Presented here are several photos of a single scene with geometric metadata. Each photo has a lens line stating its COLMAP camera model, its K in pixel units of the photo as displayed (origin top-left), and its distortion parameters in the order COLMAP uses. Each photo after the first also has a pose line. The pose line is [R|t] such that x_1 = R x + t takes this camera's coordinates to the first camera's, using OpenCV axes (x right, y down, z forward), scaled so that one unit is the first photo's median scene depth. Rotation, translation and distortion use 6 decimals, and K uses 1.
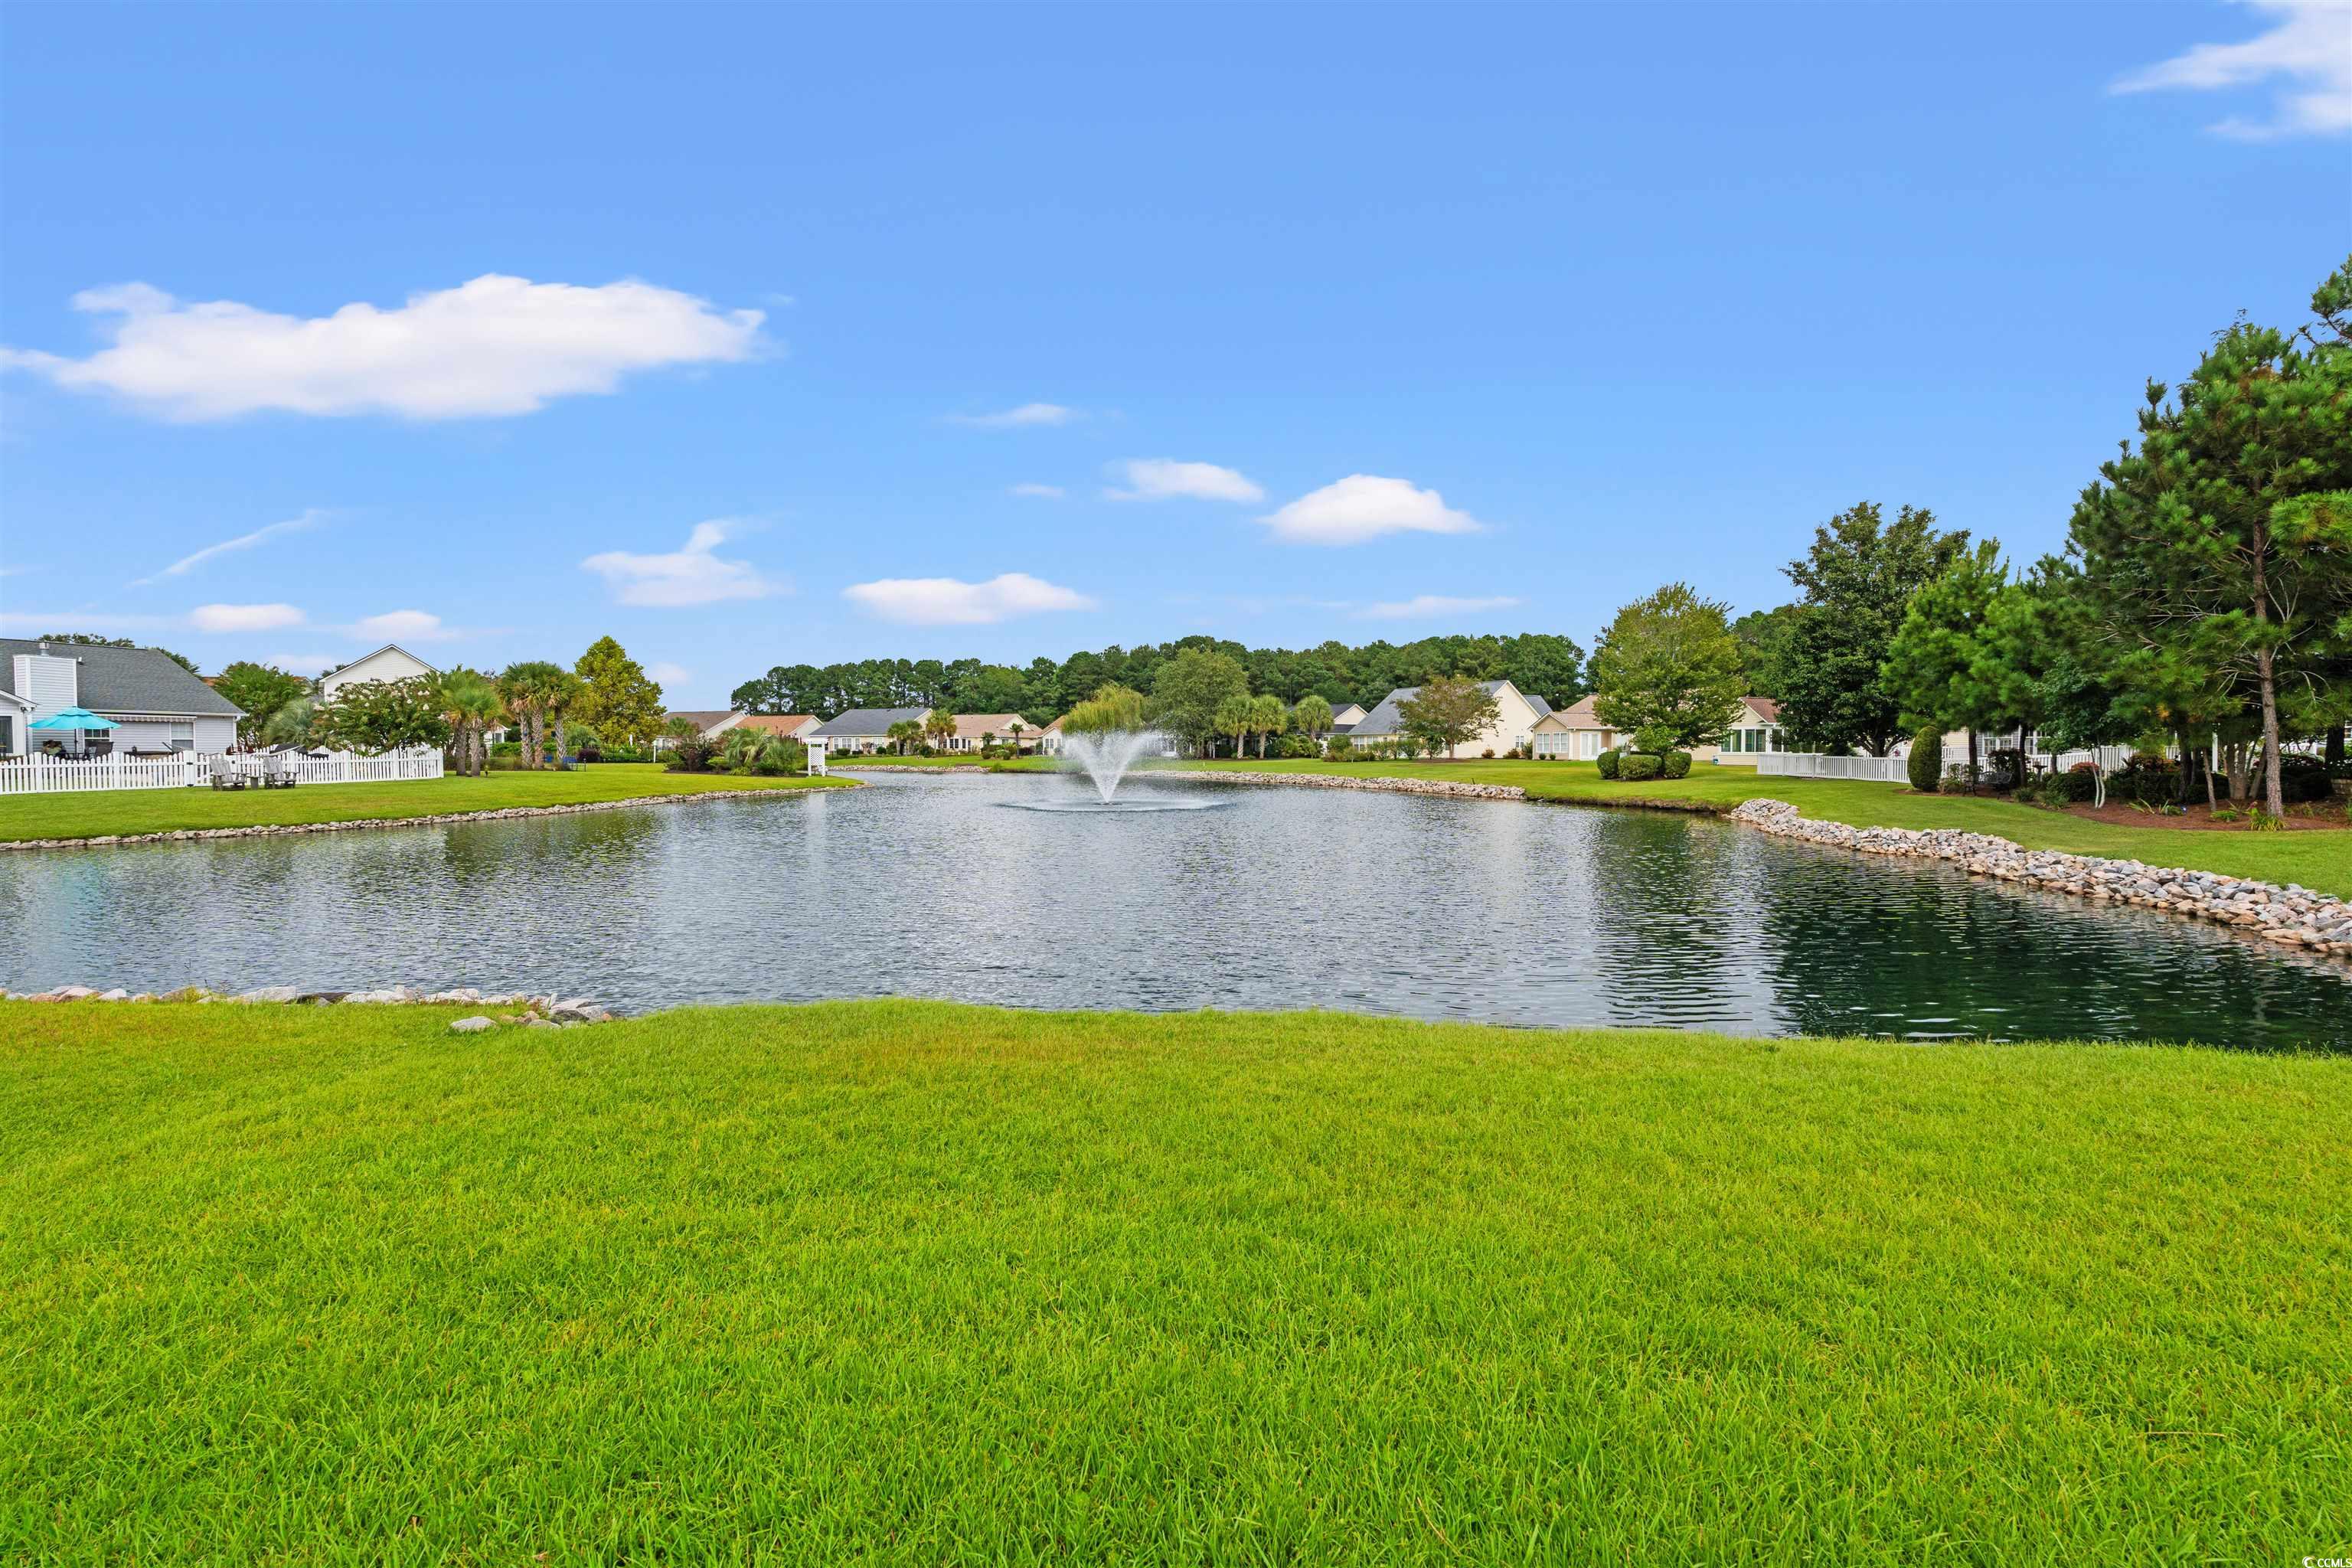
lens RADIAL K [[1050.4, 0, 1181.4], [0, 1050.4, 778.1], [0, 0, 1]] dist [0.000261, 0.000019]
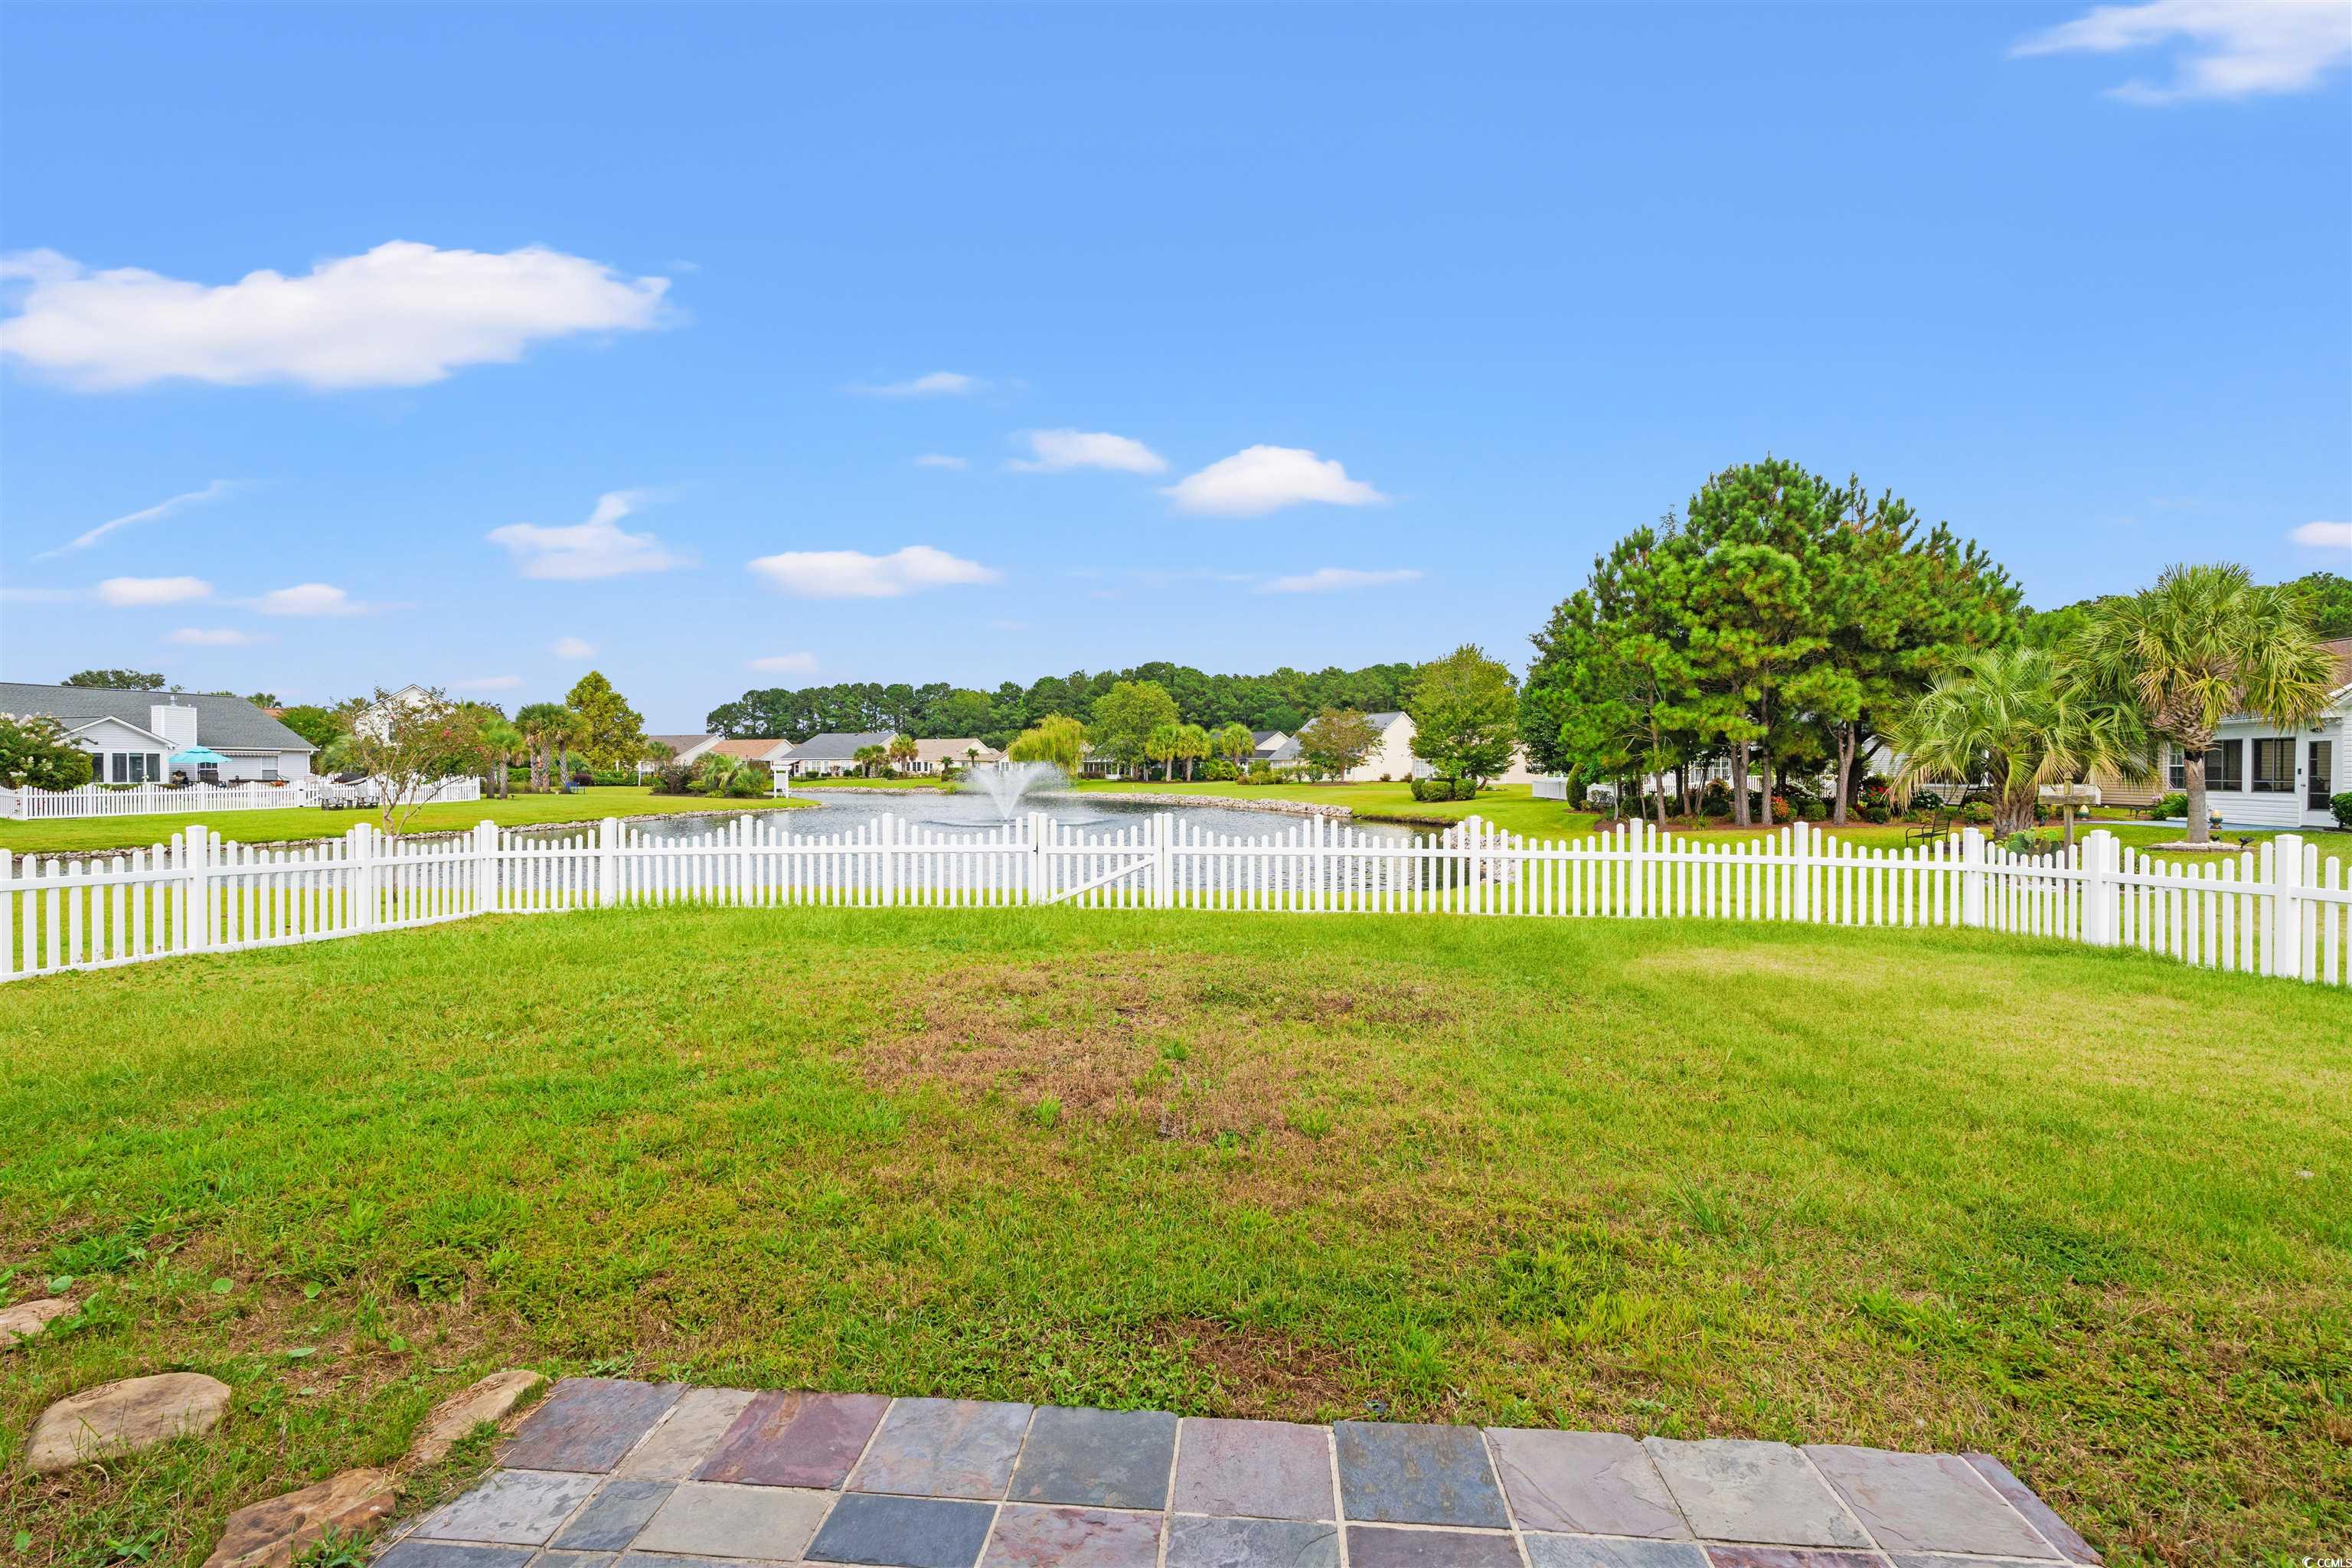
lens RADIAL K [[1050.4, 0, 1174.2], [0, 1050.4, 785.5], [0, 0, 1]] dist [0.000261, 0.000019]
pose [[0.999897, 0.000411, 0.014355, 0.043249], [-0.000238, 0.999927, -0.012048, -0.000980], [-0.014359, 0.012043, 0.999824, -0.102333]]
